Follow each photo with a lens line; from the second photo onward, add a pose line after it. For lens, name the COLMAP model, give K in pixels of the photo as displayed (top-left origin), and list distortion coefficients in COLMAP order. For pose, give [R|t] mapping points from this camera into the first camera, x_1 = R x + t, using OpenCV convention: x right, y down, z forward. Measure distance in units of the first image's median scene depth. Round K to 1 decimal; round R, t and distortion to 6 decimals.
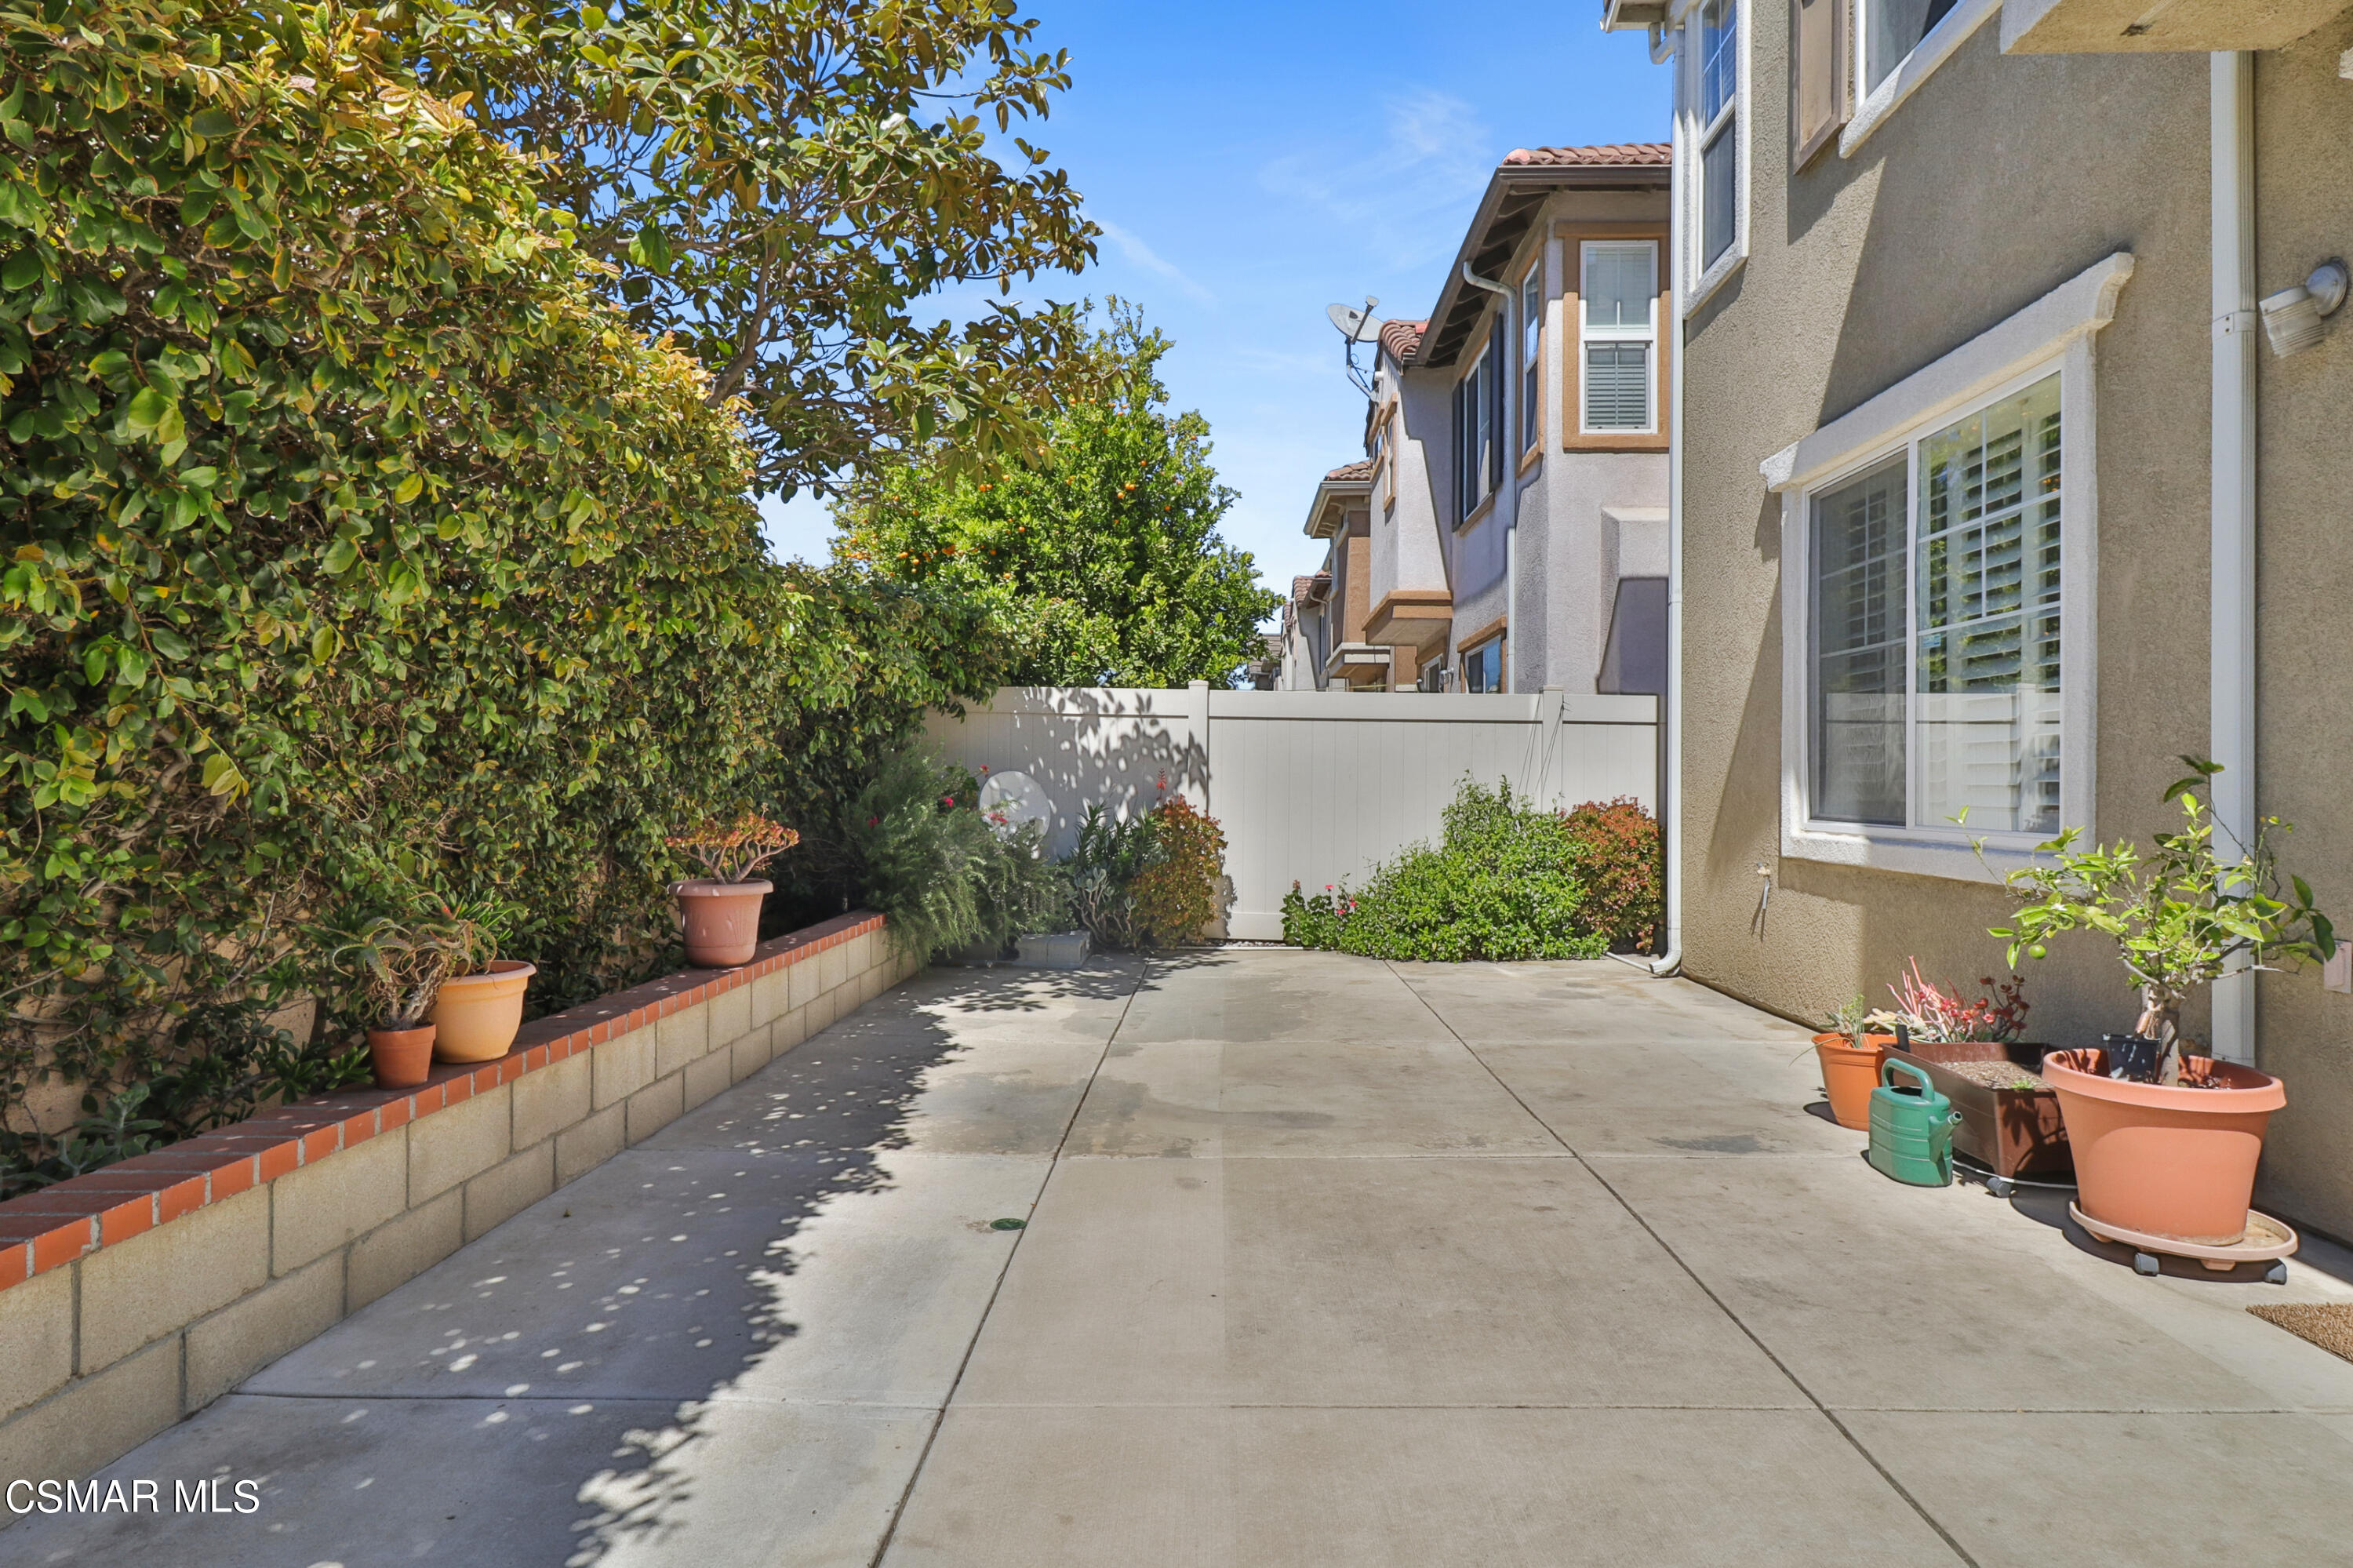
lens RADIAL K [[1275.1, 0, 1172.7], [0, 1275.1, 781.1], [0, 0, 1]] dist [0.023935, -0.014174]
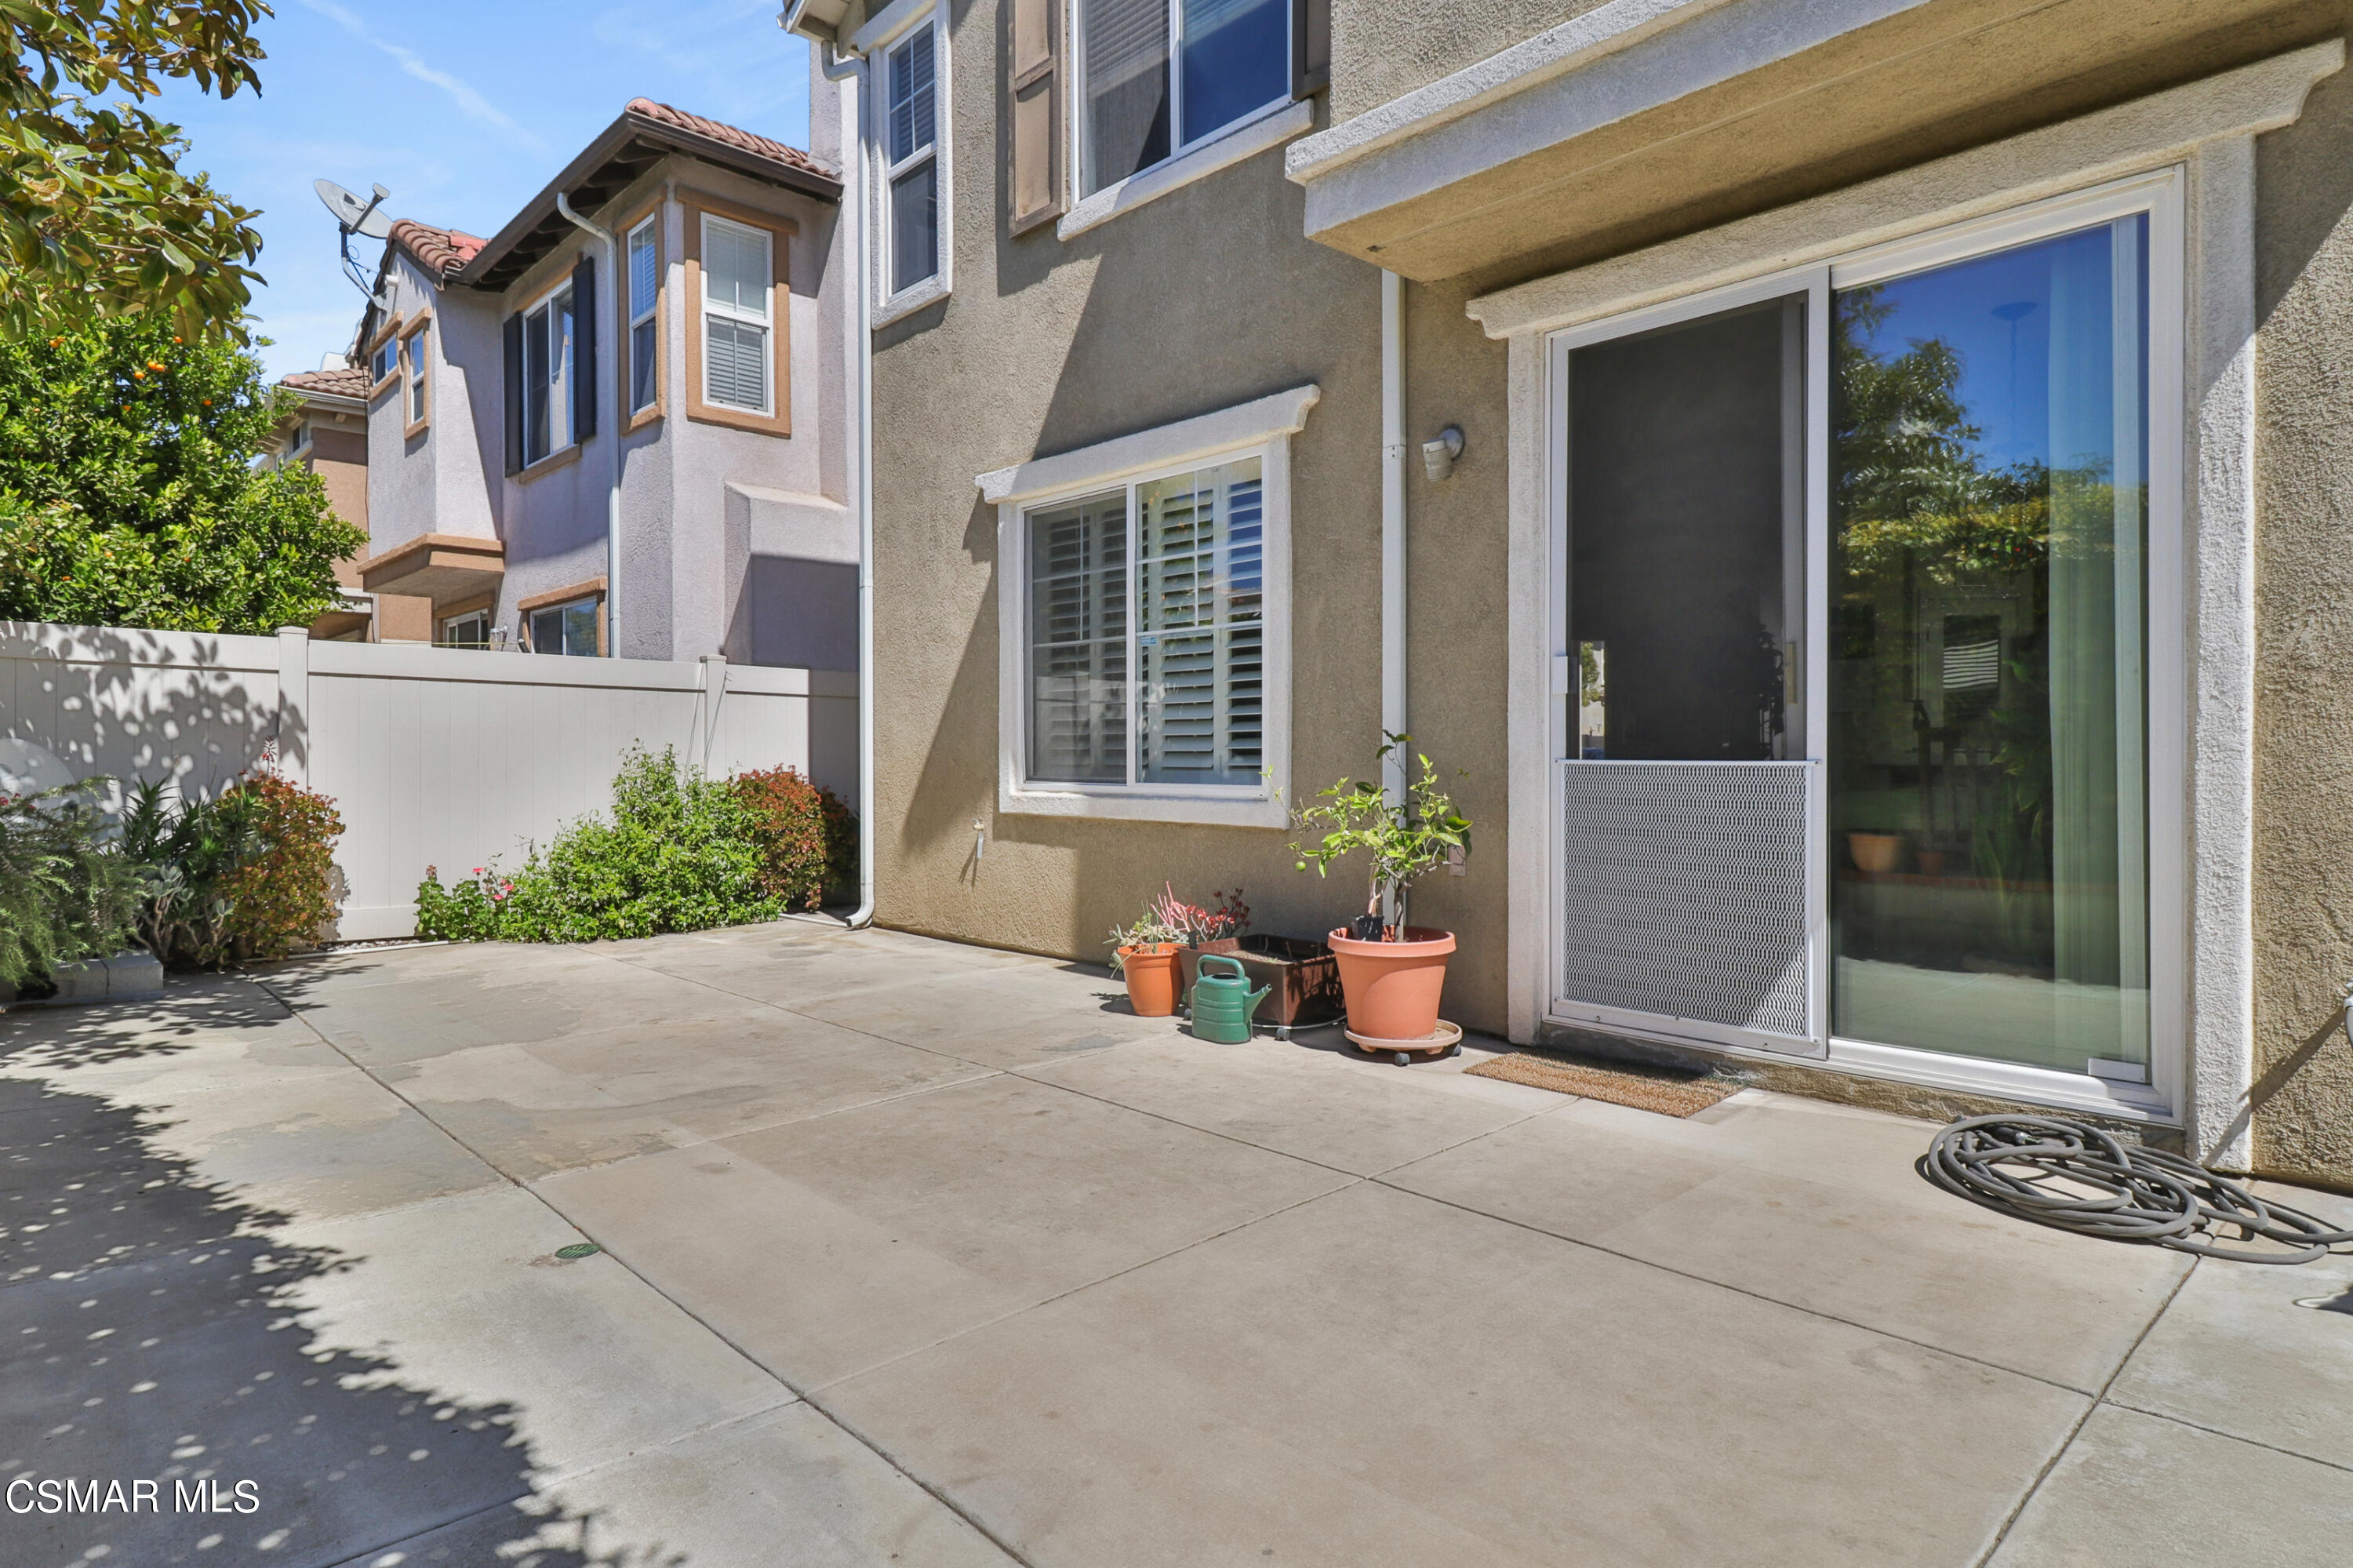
lens RADIAL K [[1286.6, 0, 1152.7], [0, 1286.6, 765.1], [0, 0, 1]] dist [0.022104, -0.015155]
pose [[0.718470, -0.011006, 0.695471, -0.204366], [0.003322, 0.999918, 0.012391, 0.000480], [-0.695550, -0.006592, 0.718448, 0.037107]]
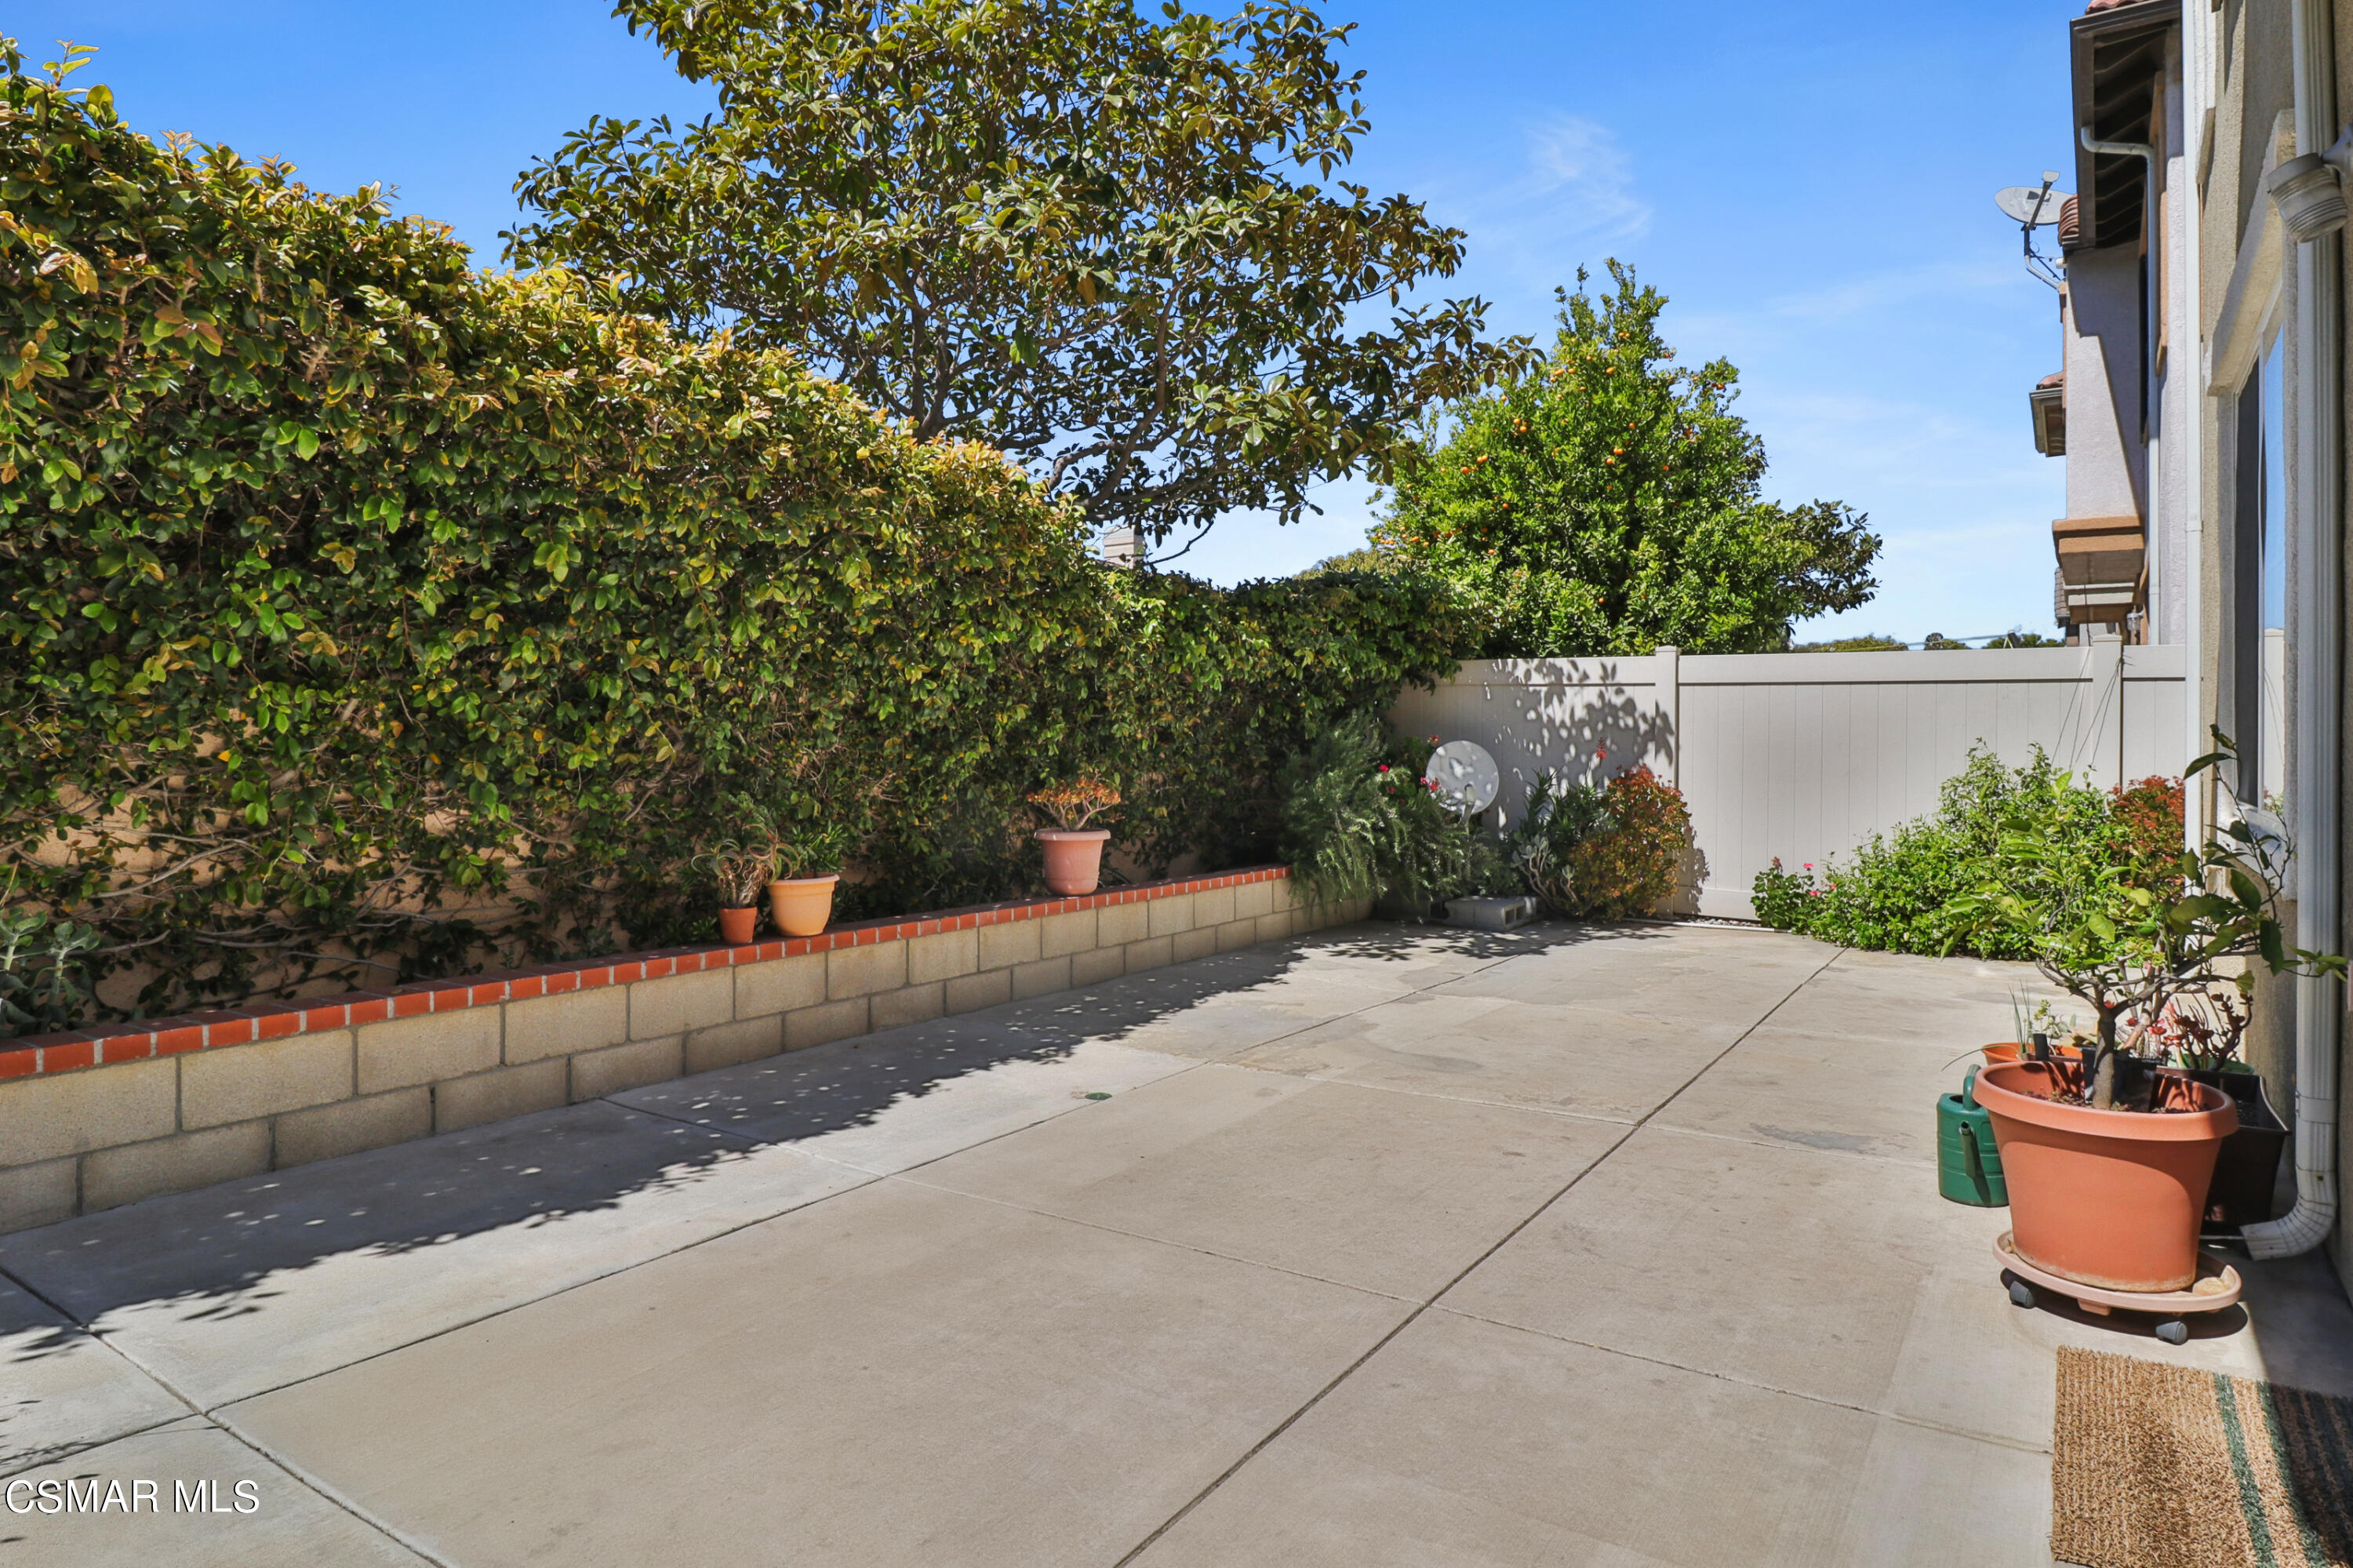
lens RADIAL K [[1279.6, 0, 1183.5], [0, 1279.6, 753.0], [0, 0, 1]] dist [-0.003845, -0.001107]
pose [[0.853809, 0.002937, -0.520579, 0.274617], [-0.000494, 0.999988, 0.004831, -0.003298], [0.520587, -0.003867, 0.853800, -0.026429]]
